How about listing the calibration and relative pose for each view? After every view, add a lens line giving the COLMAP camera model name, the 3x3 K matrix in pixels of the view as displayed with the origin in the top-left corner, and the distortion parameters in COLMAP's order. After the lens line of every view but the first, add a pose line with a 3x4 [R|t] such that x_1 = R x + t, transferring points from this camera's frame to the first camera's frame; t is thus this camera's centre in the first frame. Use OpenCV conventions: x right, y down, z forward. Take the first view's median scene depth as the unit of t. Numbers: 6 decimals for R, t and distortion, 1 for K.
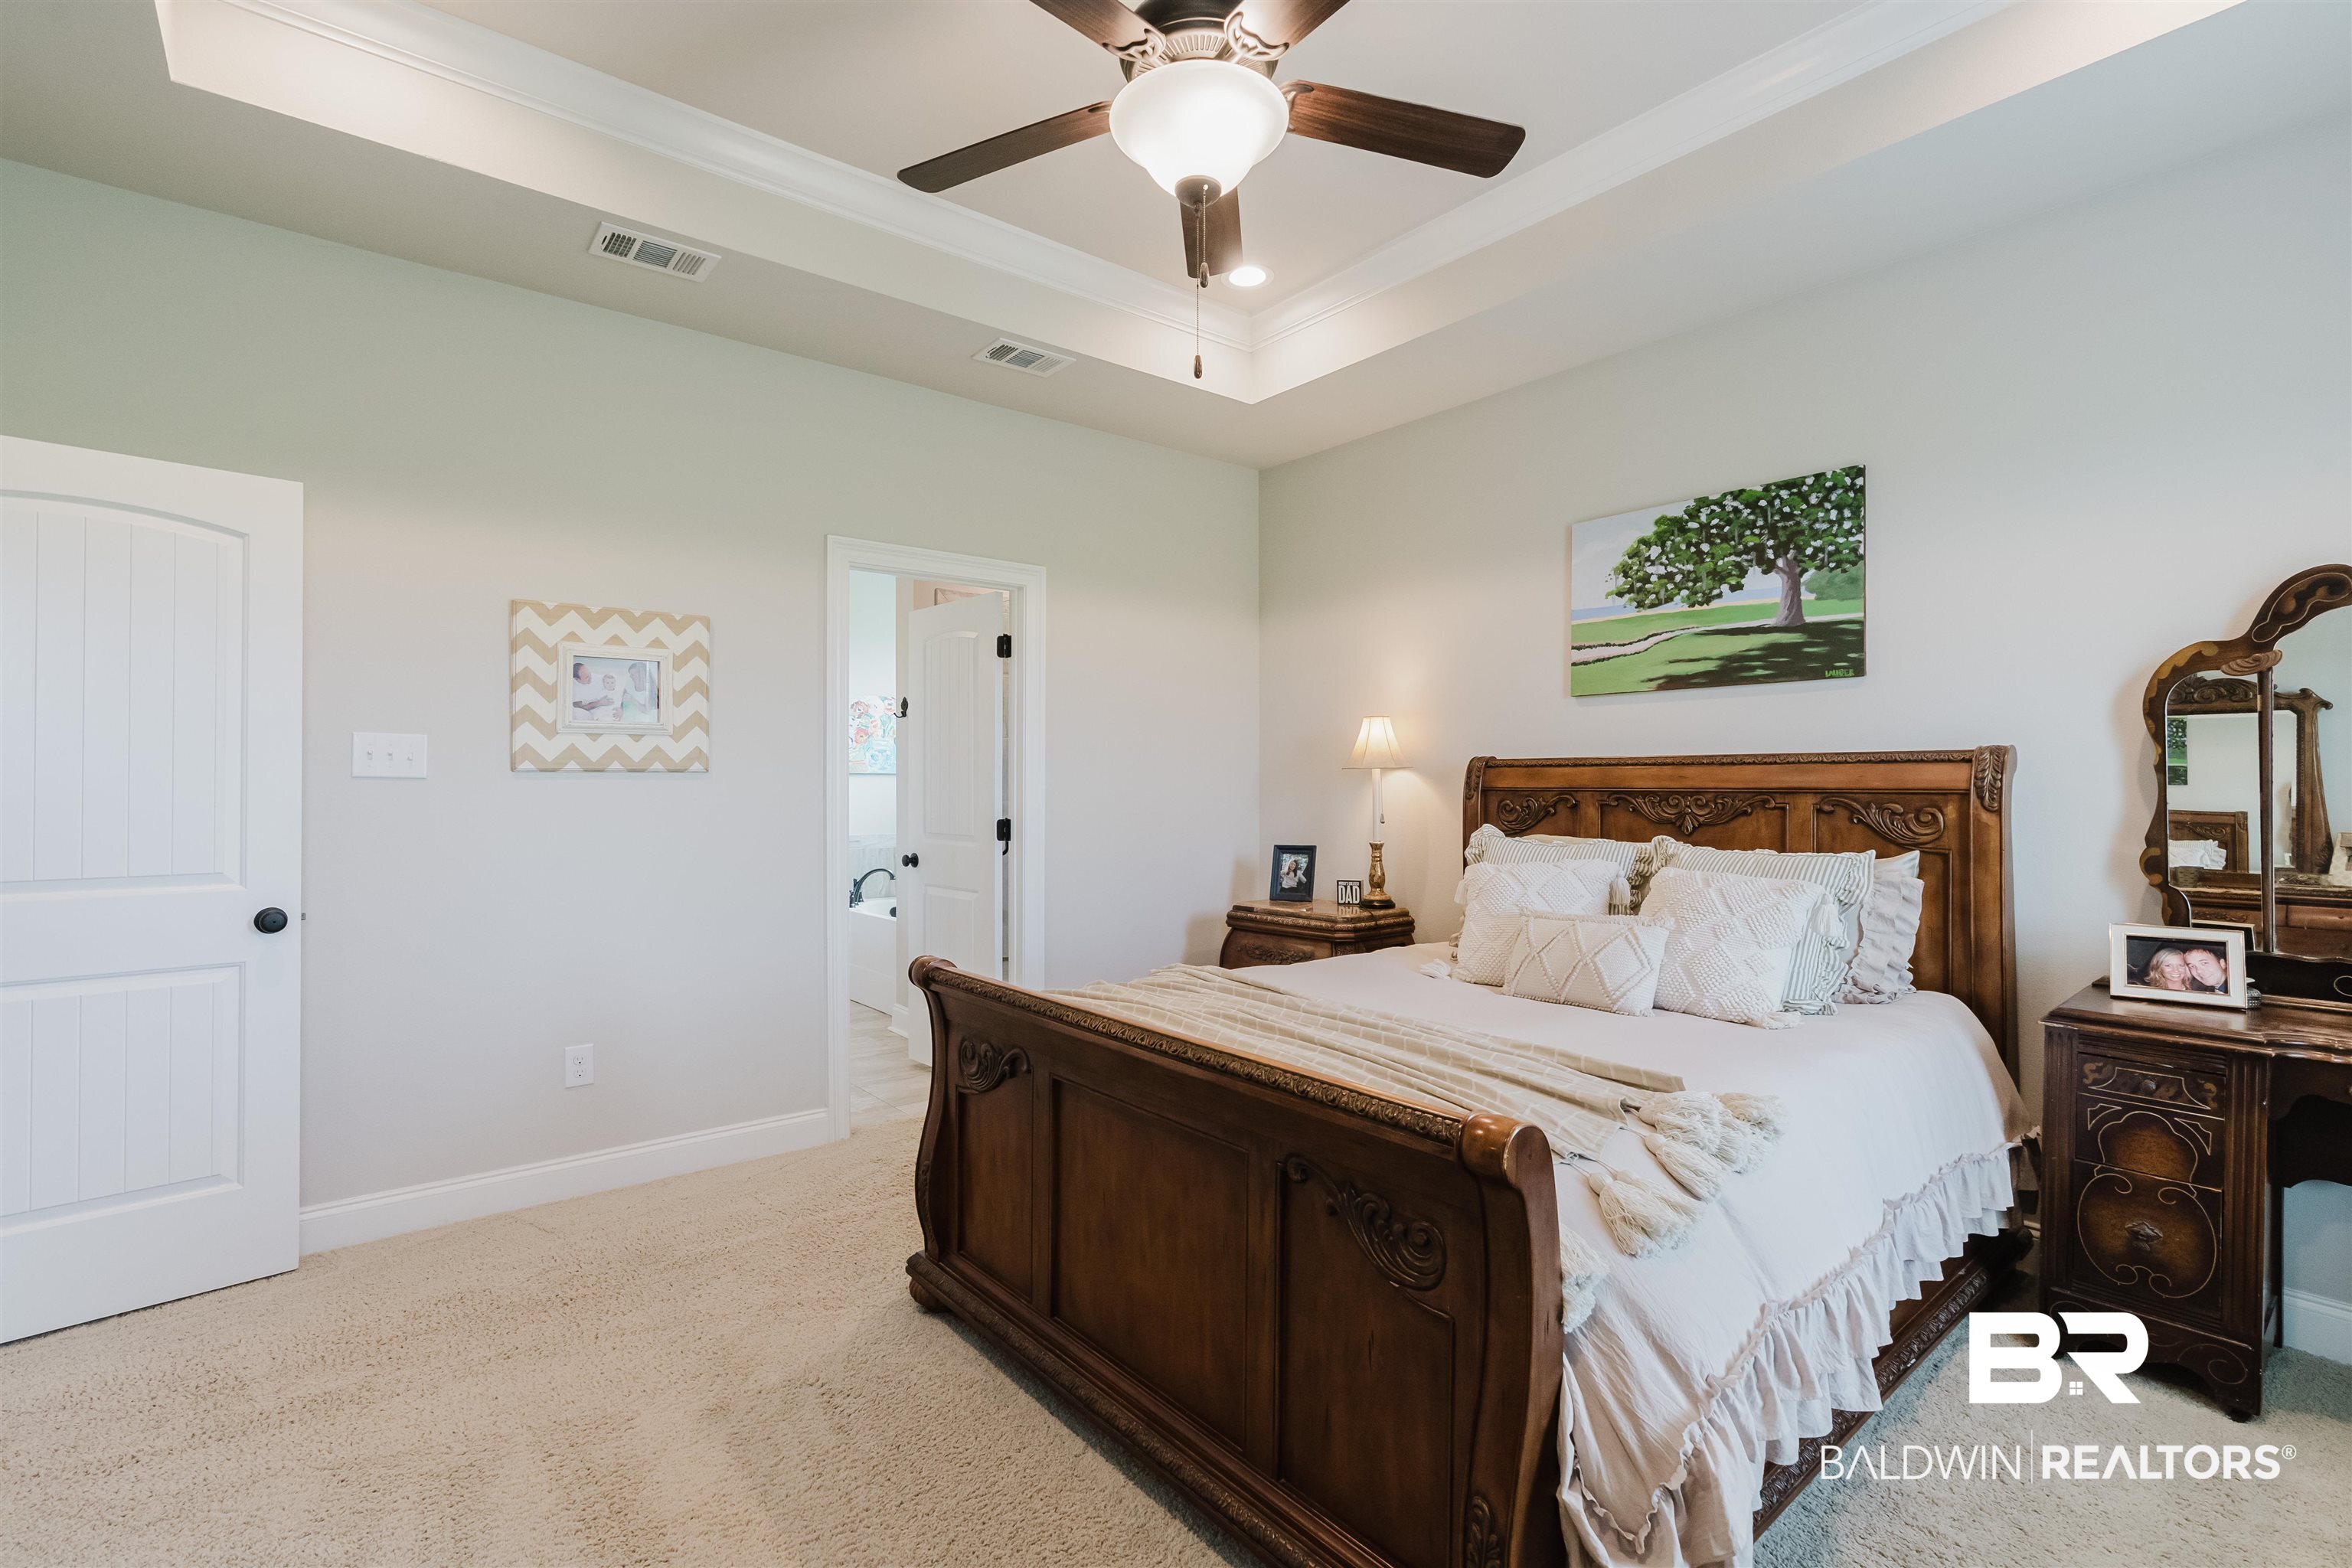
lens RADIAL K [[1080.1, 0, 1160.4], [0, 1080.1, 780.7], [0, 0, 1]] dist [-0.004664, -0.000093]
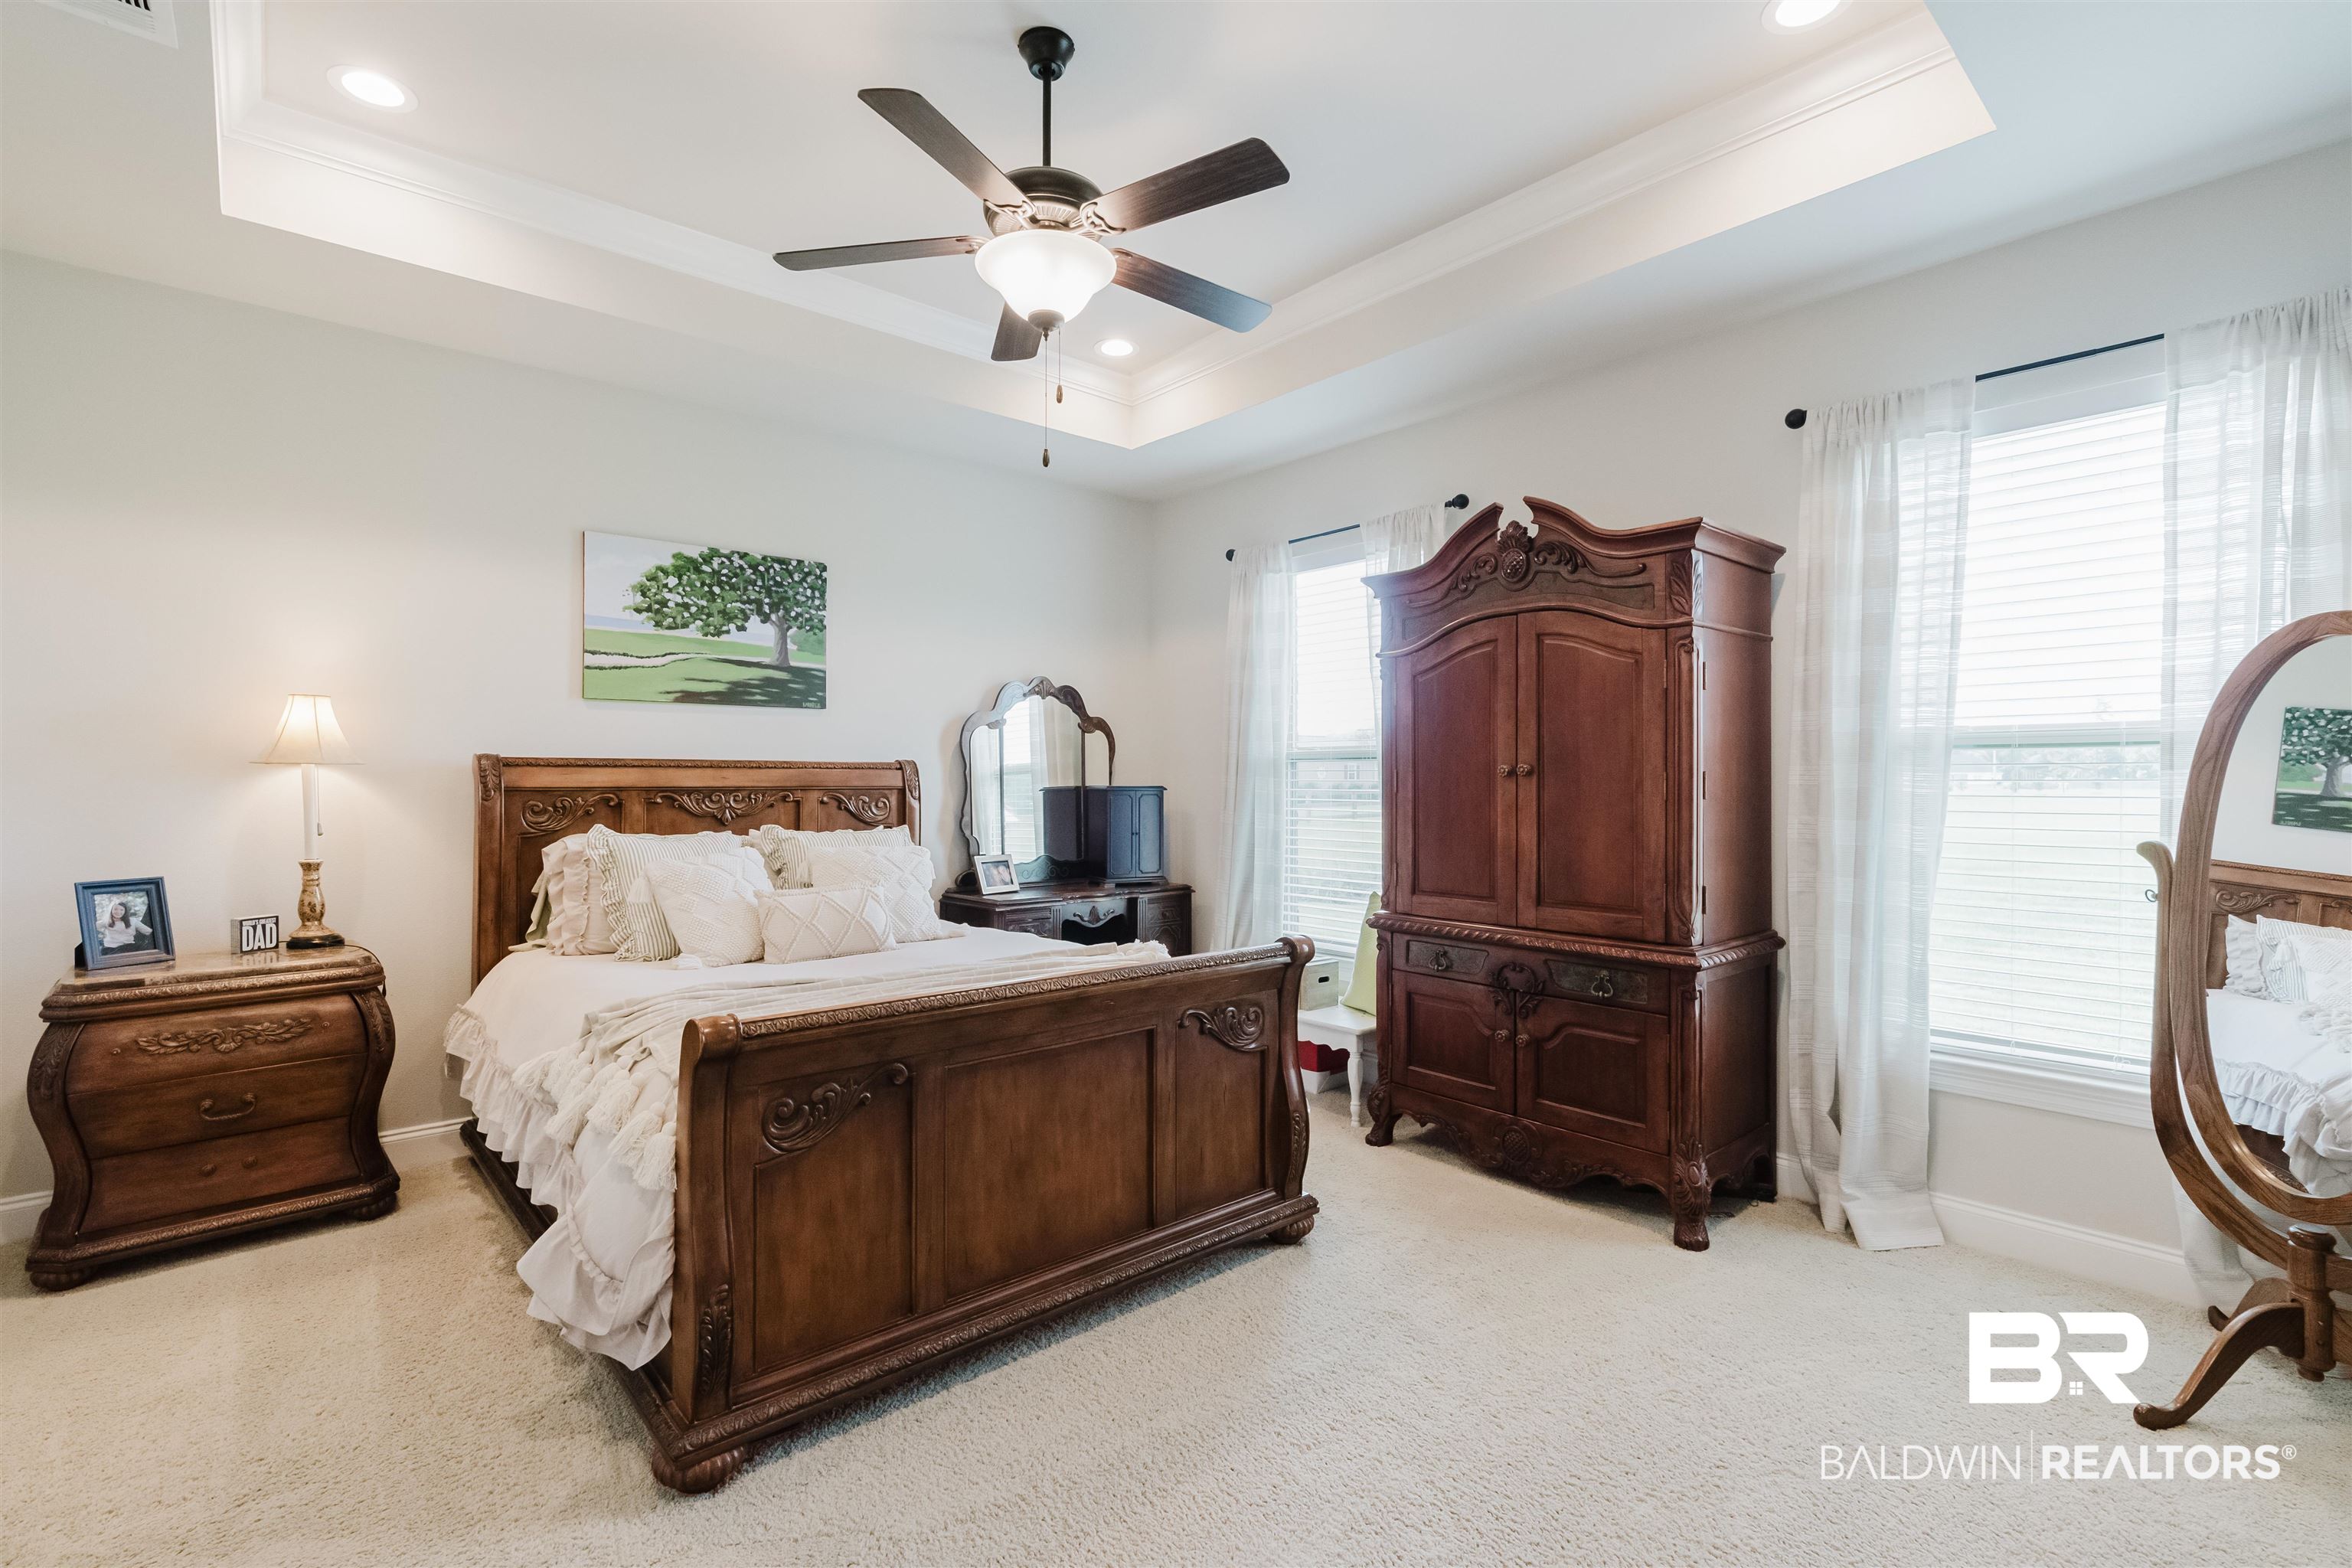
lens RADIAL K [[1080.1, 0, 1163.6], [0, 1080.1, 785.1], [0, 0, 1]] dist [-0.004664, -0.000093]
pose [[-0.046172, -0.003025, 0.998929, -0.716852], [-0.001216, 0.999995, 0.002972, 0.000835], [-0.998933, -0.001078, -0.046176, 0.531259]]
